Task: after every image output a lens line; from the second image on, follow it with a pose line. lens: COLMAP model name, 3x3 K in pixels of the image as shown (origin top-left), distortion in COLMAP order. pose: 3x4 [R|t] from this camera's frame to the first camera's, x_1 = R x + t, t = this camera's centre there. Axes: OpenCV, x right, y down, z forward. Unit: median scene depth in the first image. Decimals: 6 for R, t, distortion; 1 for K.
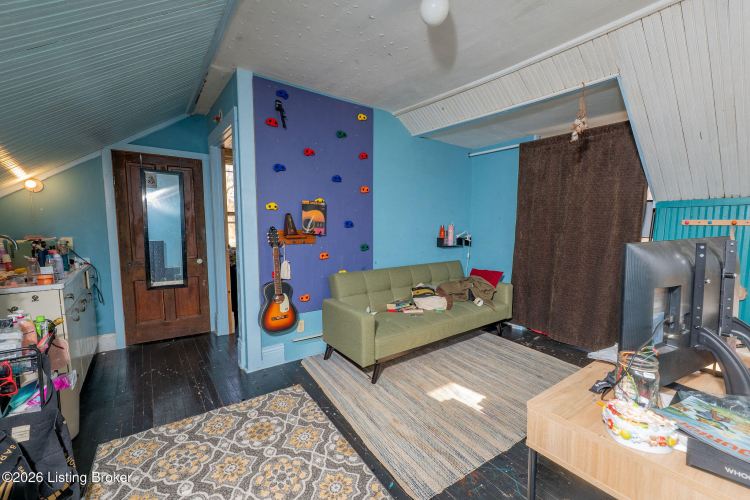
lens RADIAL K [[305.5, 0, 372.5], [0, 305.5, 244.6], [0, 0, 1]] dist [0.003036, -0.000164]
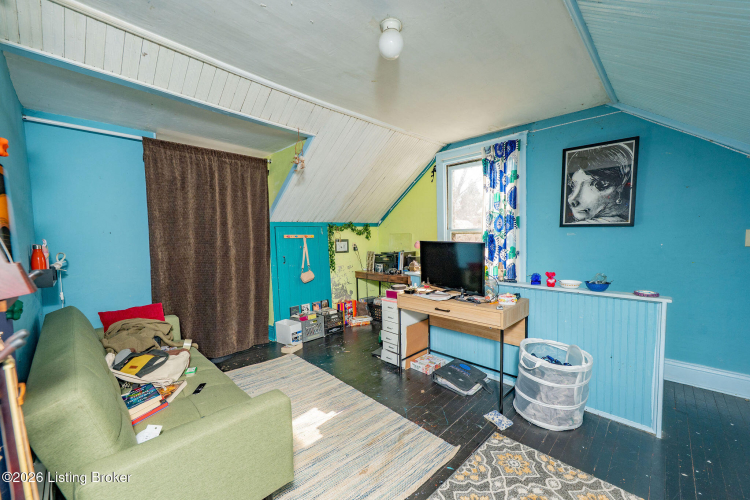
lens RADIAL K [[305.5, 0, 373.0], [0, 305.5, 256.5], [0, 0, 1]] dist [0.003036, -0.000164]
pose [[-0.170393, -0.072659, 0.982694, -0.868442], [0.080565, 0.992912, 0.087384, -0.109504], [-0.982077, 0.094060, -0.163331, 1.271159]]
